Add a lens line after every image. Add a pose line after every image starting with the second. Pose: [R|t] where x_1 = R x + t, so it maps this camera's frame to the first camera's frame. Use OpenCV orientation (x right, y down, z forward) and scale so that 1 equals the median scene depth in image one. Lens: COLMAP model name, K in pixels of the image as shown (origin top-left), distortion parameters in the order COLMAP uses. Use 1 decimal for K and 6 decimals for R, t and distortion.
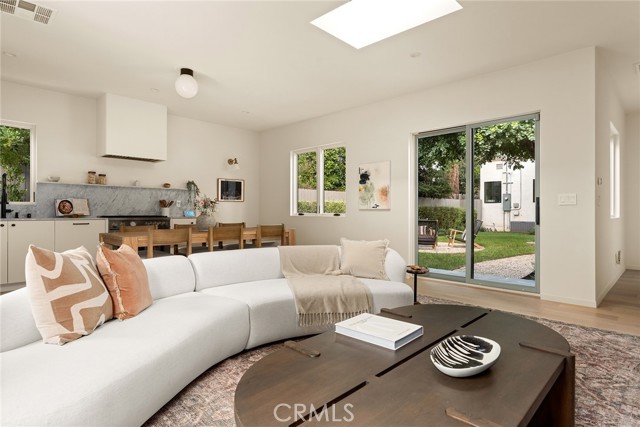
lens RADIAL K [[347.9, 0, 323.2], [0, 347.9, 211.3], [0, 0, 1]] dist [-0.000448, -0.000076]
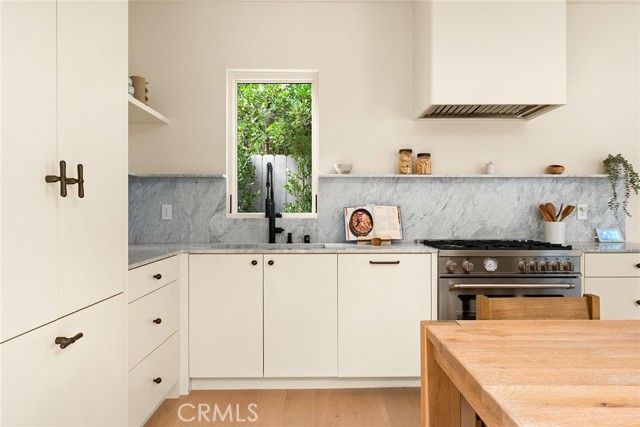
lens RADIAL K [[420.1, 0, 320.0], [0, 420.1, 213.5], [0, 0, 1]] dist [0.002286, 0.000849]
pose [[0.697498, -0.000881, -0.716586, -0.334227], [0.003068, 0.999994, 0.001757, -0.025993], [0.716580, -0.003424, 0.697497, 0.514300]]
